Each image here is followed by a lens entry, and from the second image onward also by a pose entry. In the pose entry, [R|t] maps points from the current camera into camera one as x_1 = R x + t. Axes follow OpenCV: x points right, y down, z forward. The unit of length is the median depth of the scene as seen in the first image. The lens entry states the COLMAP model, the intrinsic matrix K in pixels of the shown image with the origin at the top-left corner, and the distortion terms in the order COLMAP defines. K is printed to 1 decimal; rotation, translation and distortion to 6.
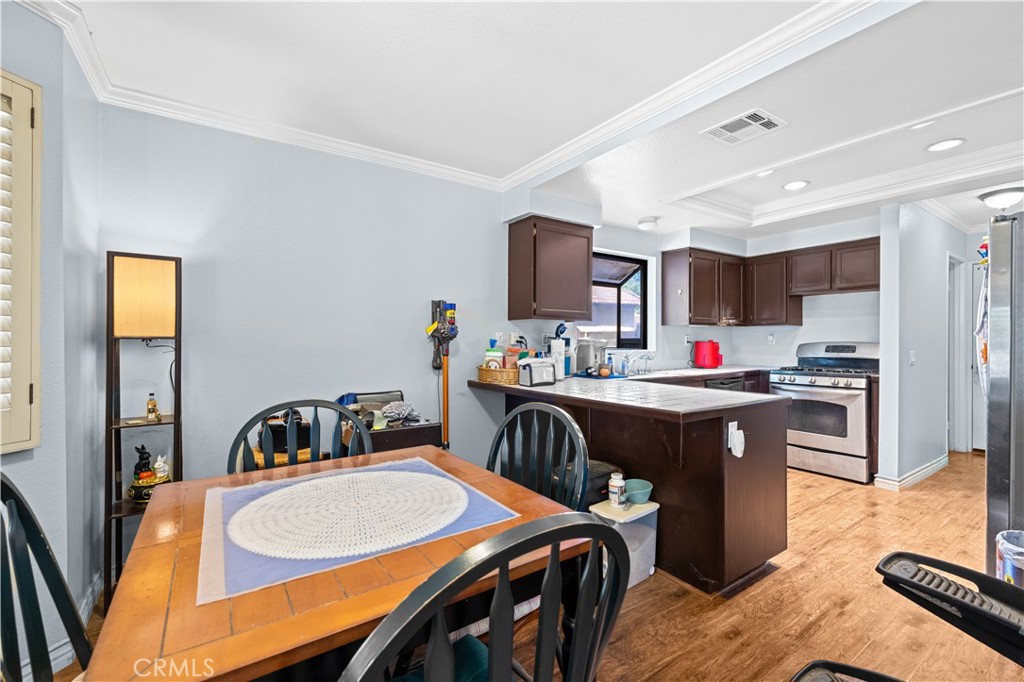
lens RADIAL K [[433.3, 0, 502.2], [0, 433.3, 339.7], [0, 0, 1]] dist [-0.000878, -0.000670]
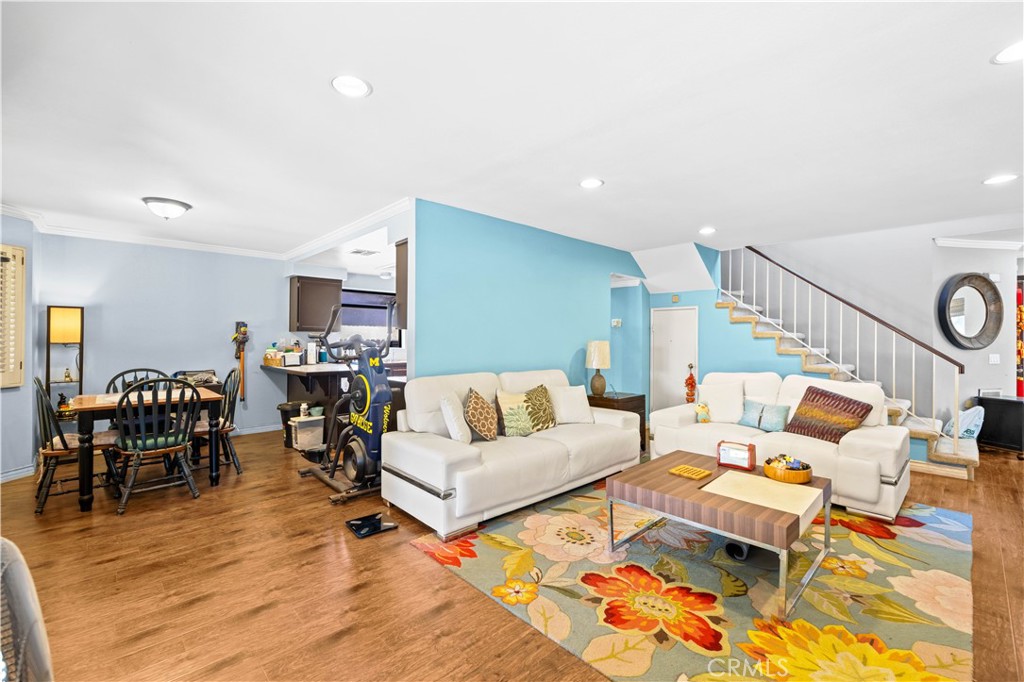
lens RADIAL K [[433.3, 0, 512.1], [0, 433.3, 332.9], [0, 0, 1]] dist [-0.000878, -0.000670]
pose [[0.985040, 0.001929, 0.172314, 0.994178], [0.000280, 0.999918, -0.012796, -0.027351], [-0.172325, 0.012653, 0.984959, -1.494244]]
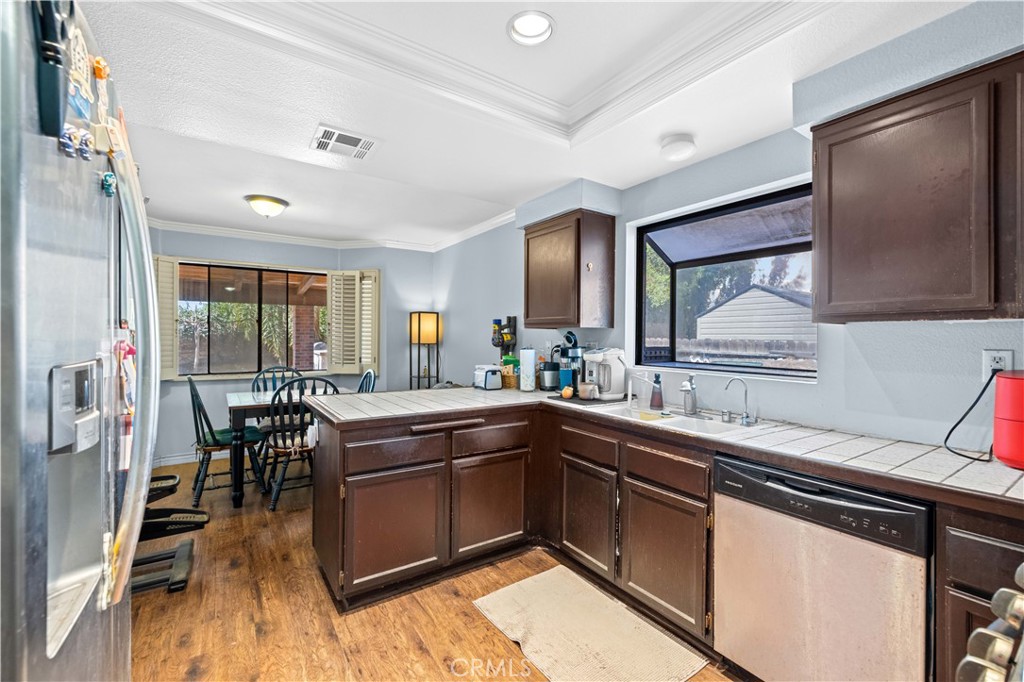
lens RADIAL K [[433.3, 0, 511.9], [0, 433.3, 341.2], [0, 0, 1]] dist [-0.000878, -0.000670]
pose [[0.007982, -0.001019, -0.999968, 1.550156], [-0.013108, 0.999913, -0.001123, -0.021445], [0.999882, 0.013116, 0.007968, 1.368291]]
